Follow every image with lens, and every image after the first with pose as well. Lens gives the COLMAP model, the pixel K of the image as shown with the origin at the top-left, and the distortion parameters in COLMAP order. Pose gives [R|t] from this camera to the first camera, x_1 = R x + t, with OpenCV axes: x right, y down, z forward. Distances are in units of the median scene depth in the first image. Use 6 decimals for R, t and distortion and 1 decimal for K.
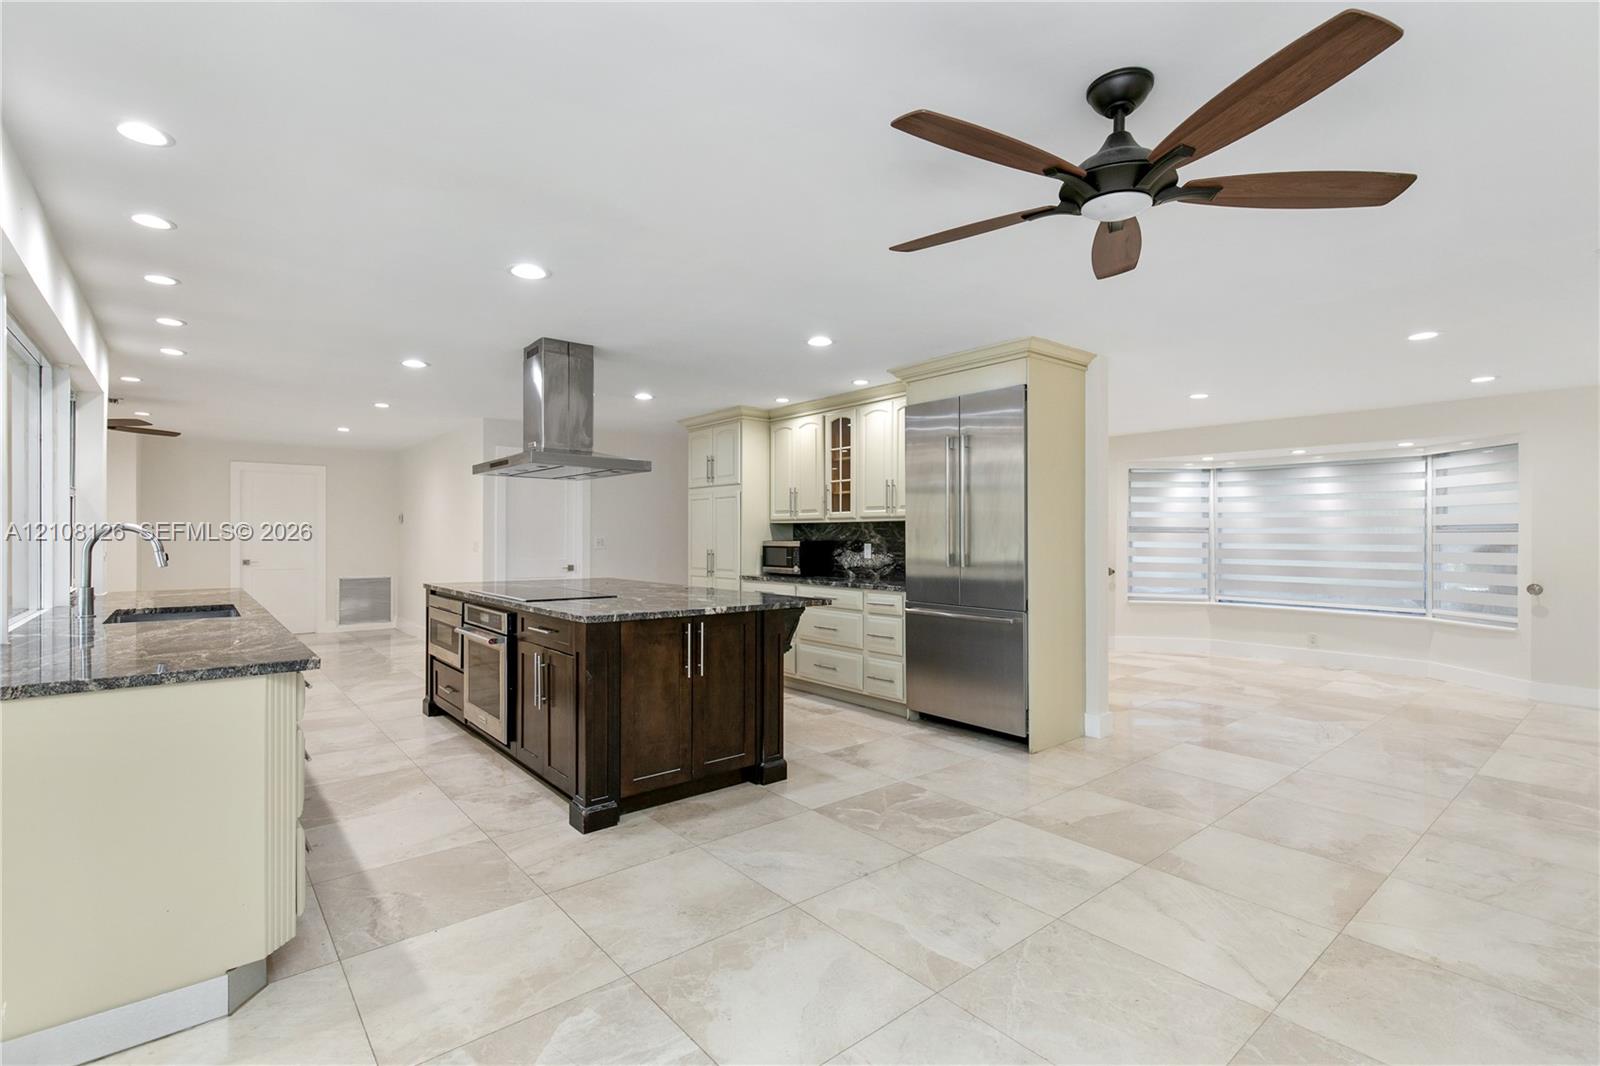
lens RADIAL K [[726.8, 0, 795.2], [0, 726.8, 537.9], [0, 0, 1]] dist [0.010900, -0.001465]
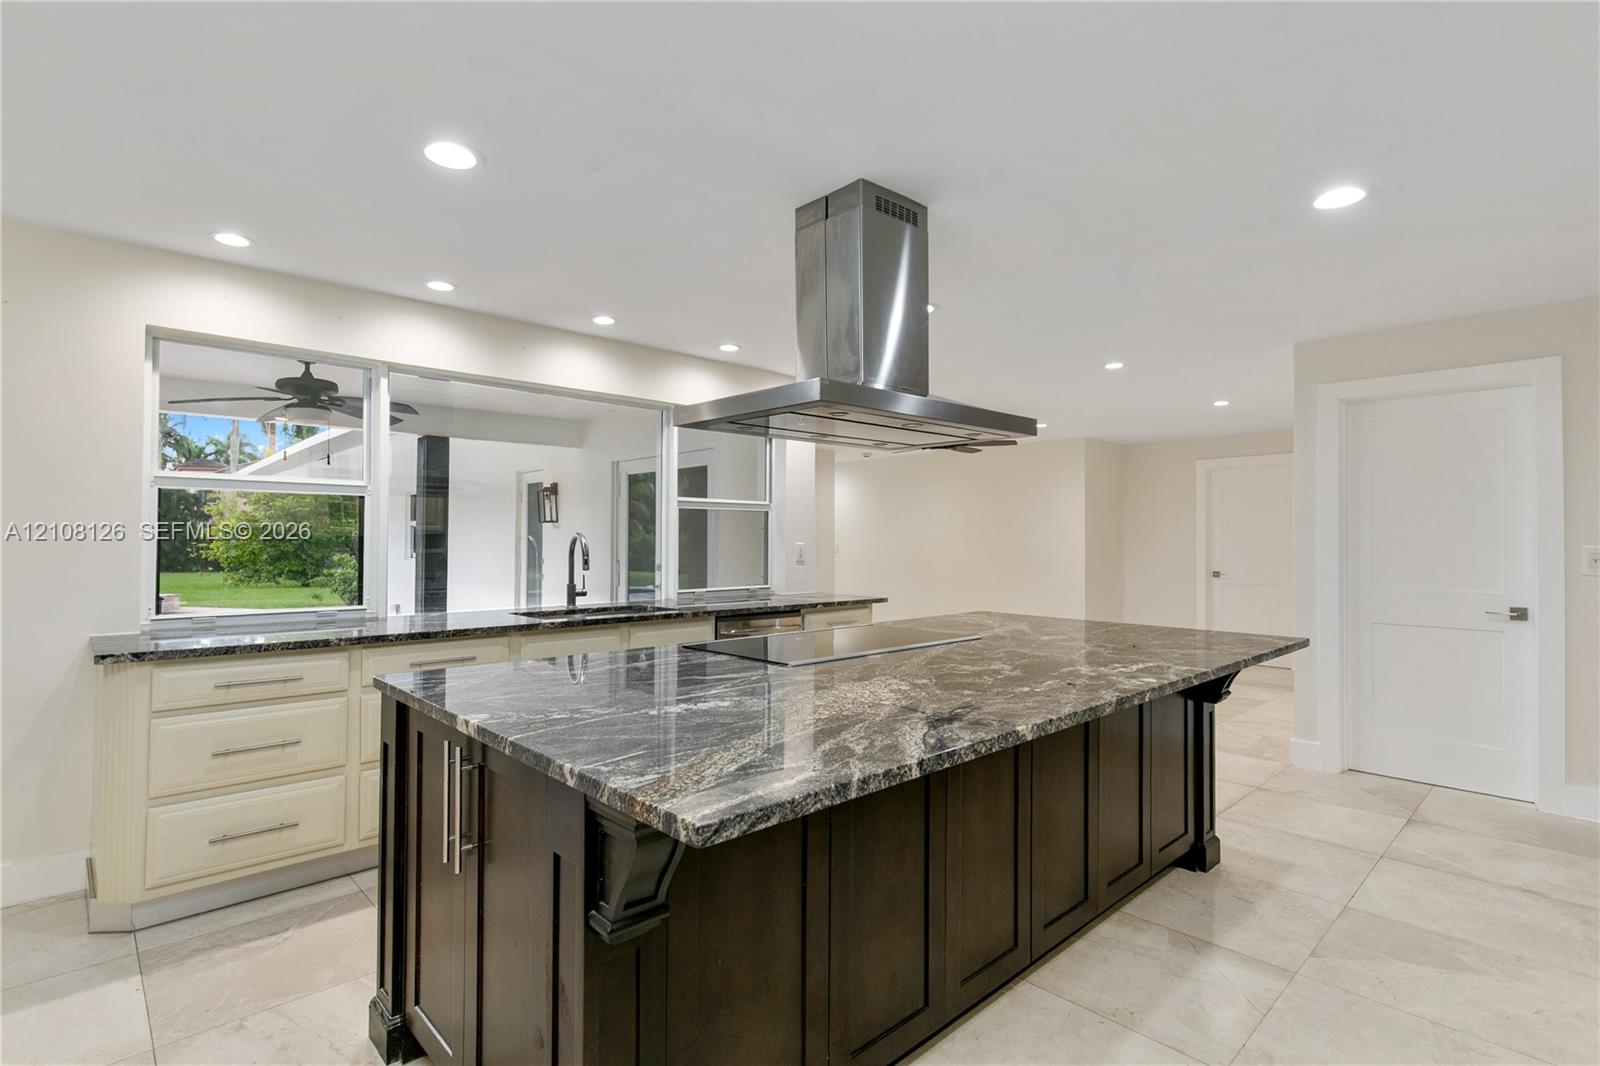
lens RADIAL K [[765.0, 0, 797.6], [0, 765.0, 538.5], [0, 0, 1]] dist [0.009432, -0.002596]
pose [[0.070088, -0.005985, -0.997523, 0.297544], [-0.004053, 0.999972, -0.006284, -0.003223], [0.997533, 0.004483, 0.070062, 1.035791]]
